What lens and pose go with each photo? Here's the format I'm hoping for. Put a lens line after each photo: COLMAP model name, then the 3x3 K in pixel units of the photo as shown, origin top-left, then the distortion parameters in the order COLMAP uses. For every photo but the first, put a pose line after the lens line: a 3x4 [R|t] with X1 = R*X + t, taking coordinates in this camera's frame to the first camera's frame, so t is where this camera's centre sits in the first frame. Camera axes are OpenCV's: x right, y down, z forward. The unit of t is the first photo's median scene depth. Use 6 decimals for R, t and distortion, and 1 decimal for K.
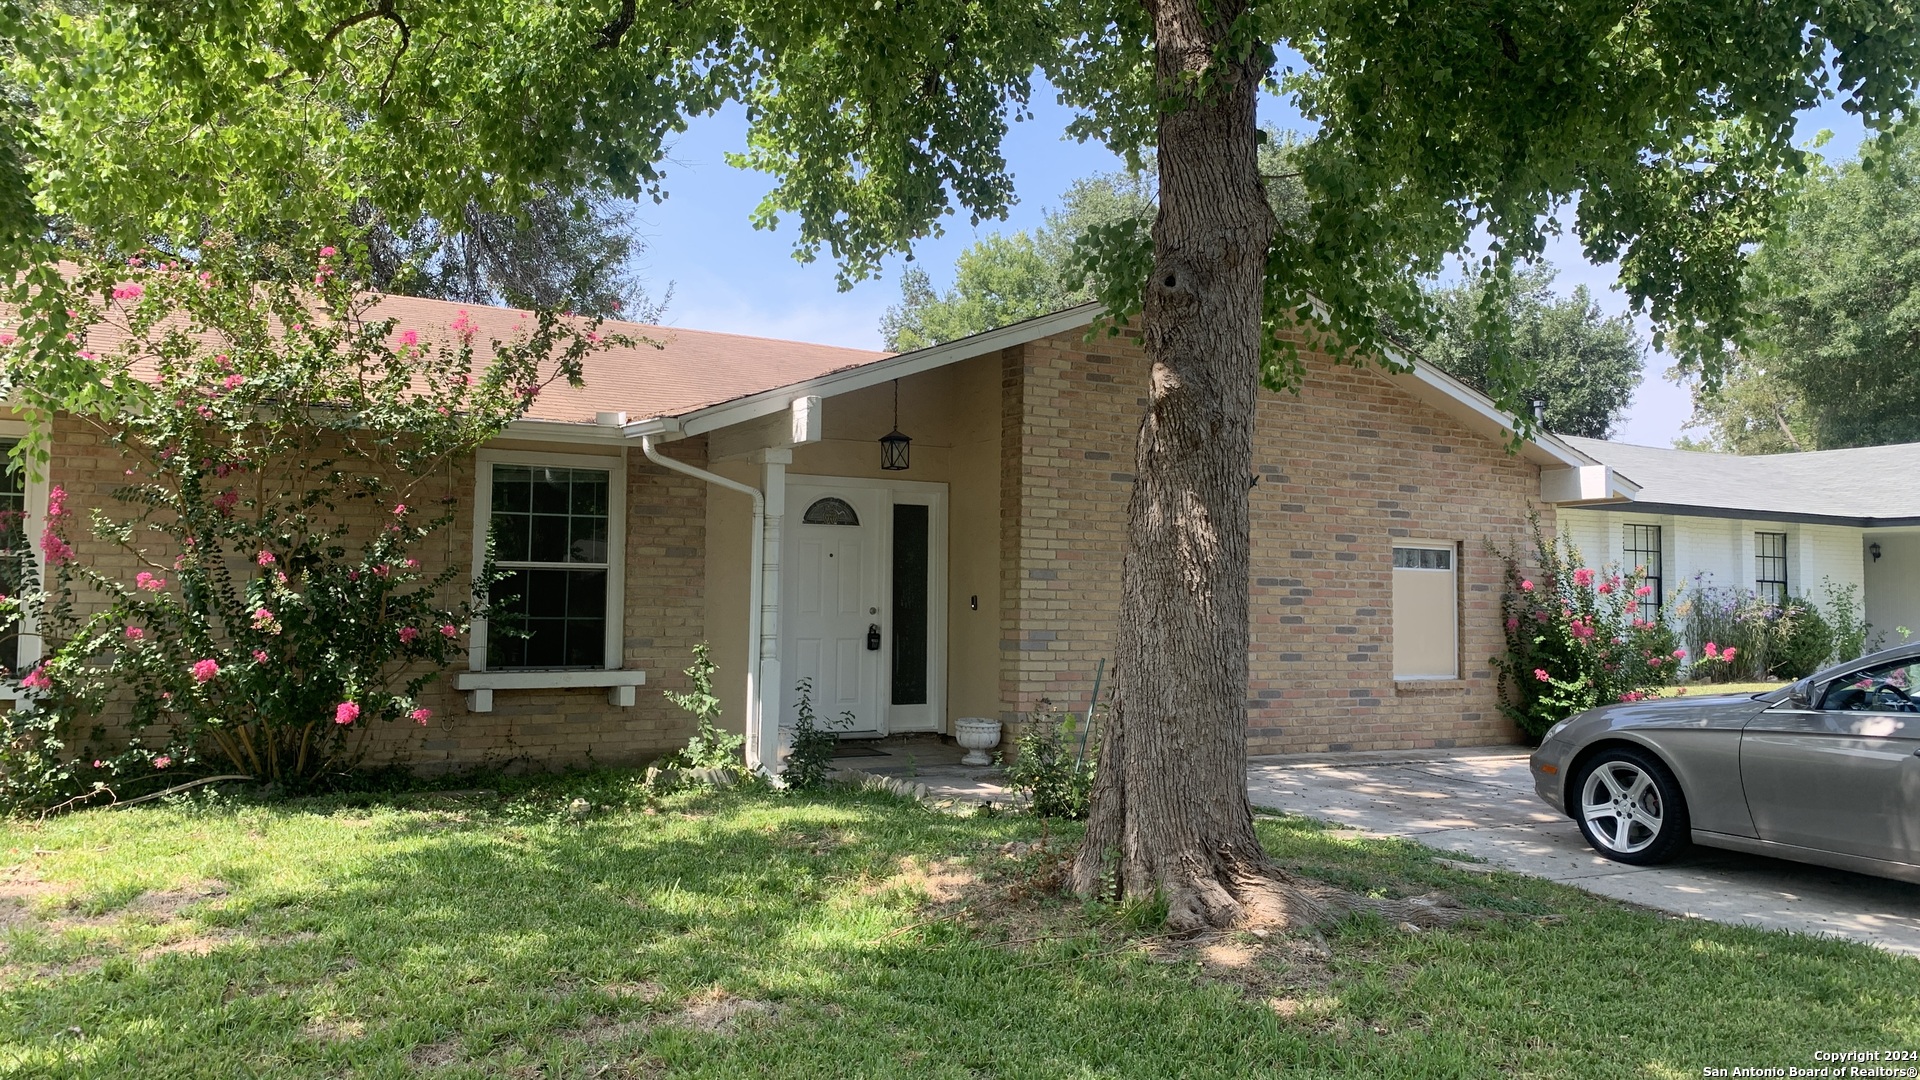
lens RADIAL K [[1479.6, 0, 987.1], [0, 1479.6, 513.6], [0, 0, 1]] dist [0.053049, -0.074646]
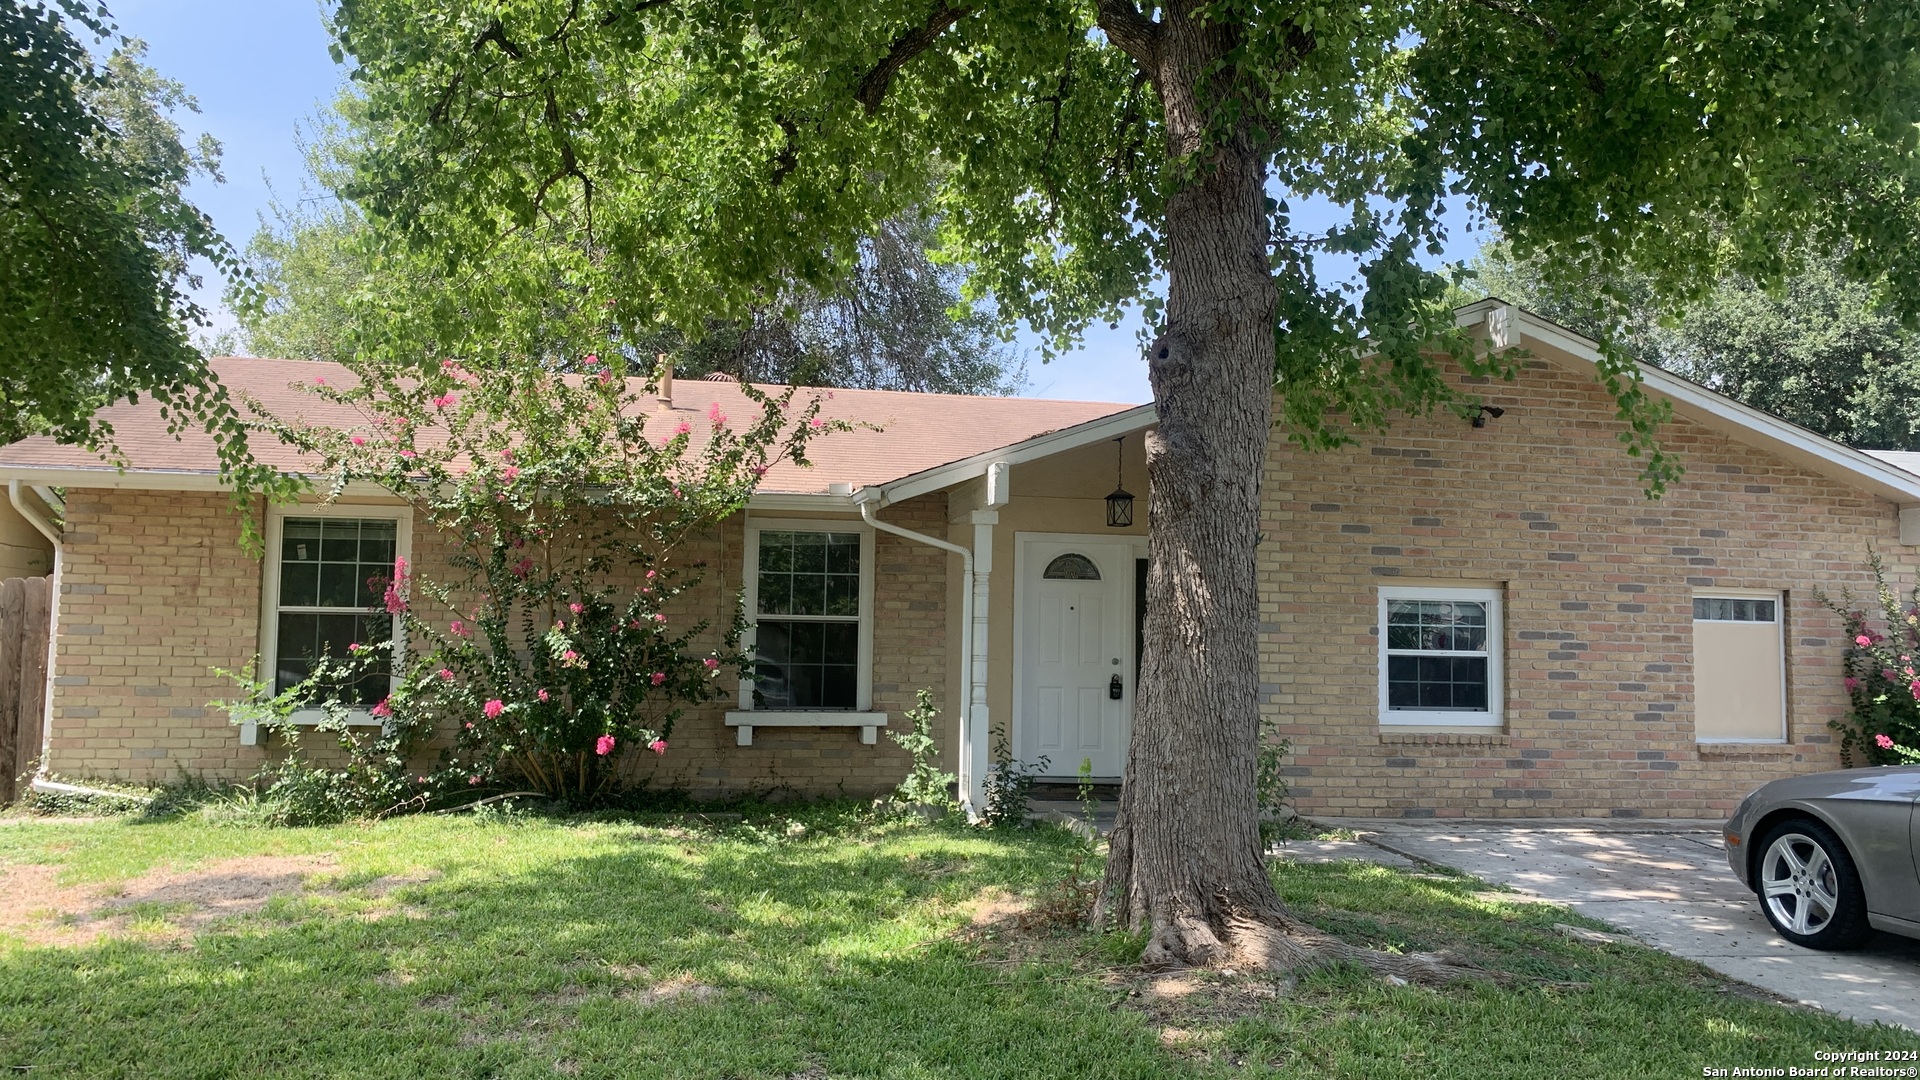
lens RADIAL K [[1479.6, 0, 957.3], [0, 1479.6, 524.3], [0, 0, 1]] dist [0.053049, -0.074646]
pose [[0.943019, -0.022201, -0.331996, 0.200938], [0.013517, 0.999504, -0.028444, -0.003385], [0.332463, 0.022335, 0.942852, -0.031115]]
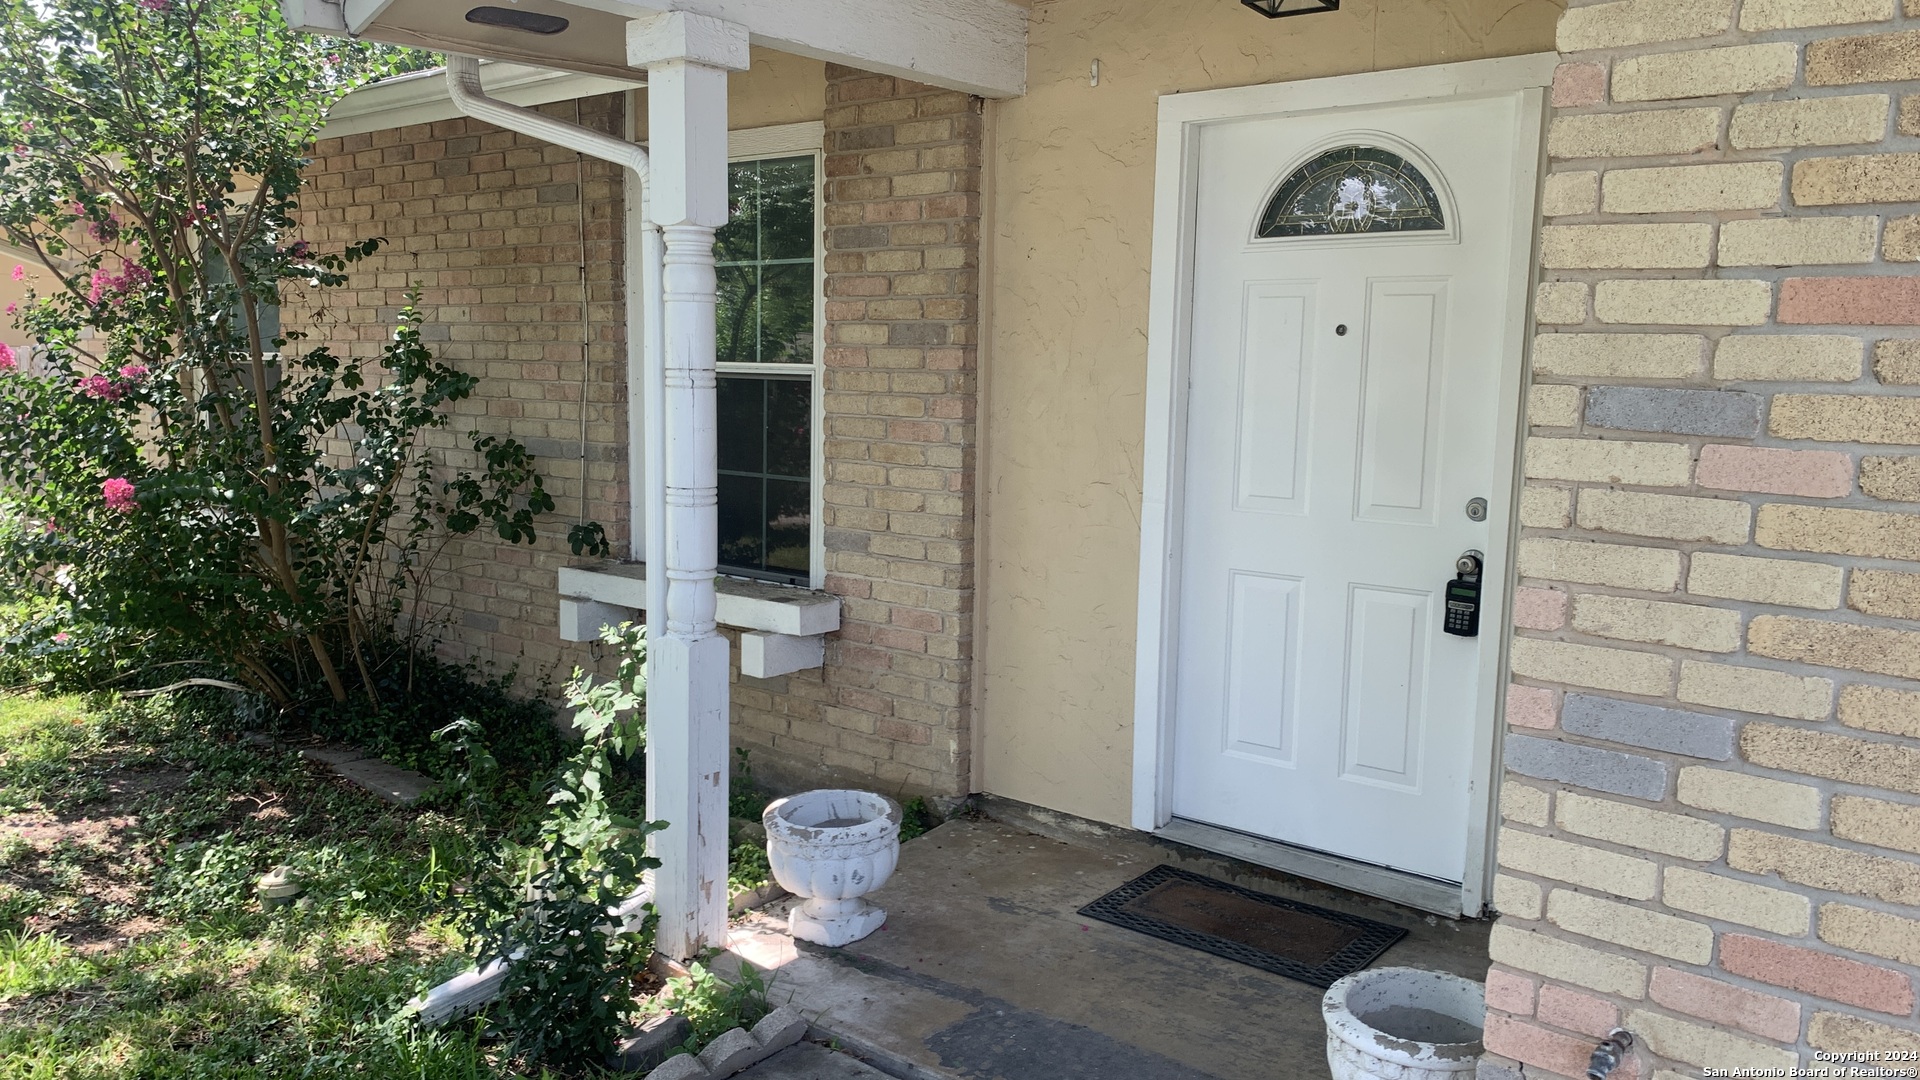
lens RADIAL K [[1479.6, 0, 959.6], [0, 1479.6, 548.1], [0, 0, 1]] dist [0.053049, -0.074646]
pose [[0.319625, 0.113185, -0.940760, 0.214829], [0.046040, 0.989812, 0.134729, 0.032714], [0.946425, -0.086376, 0.311157, 0.964210]]
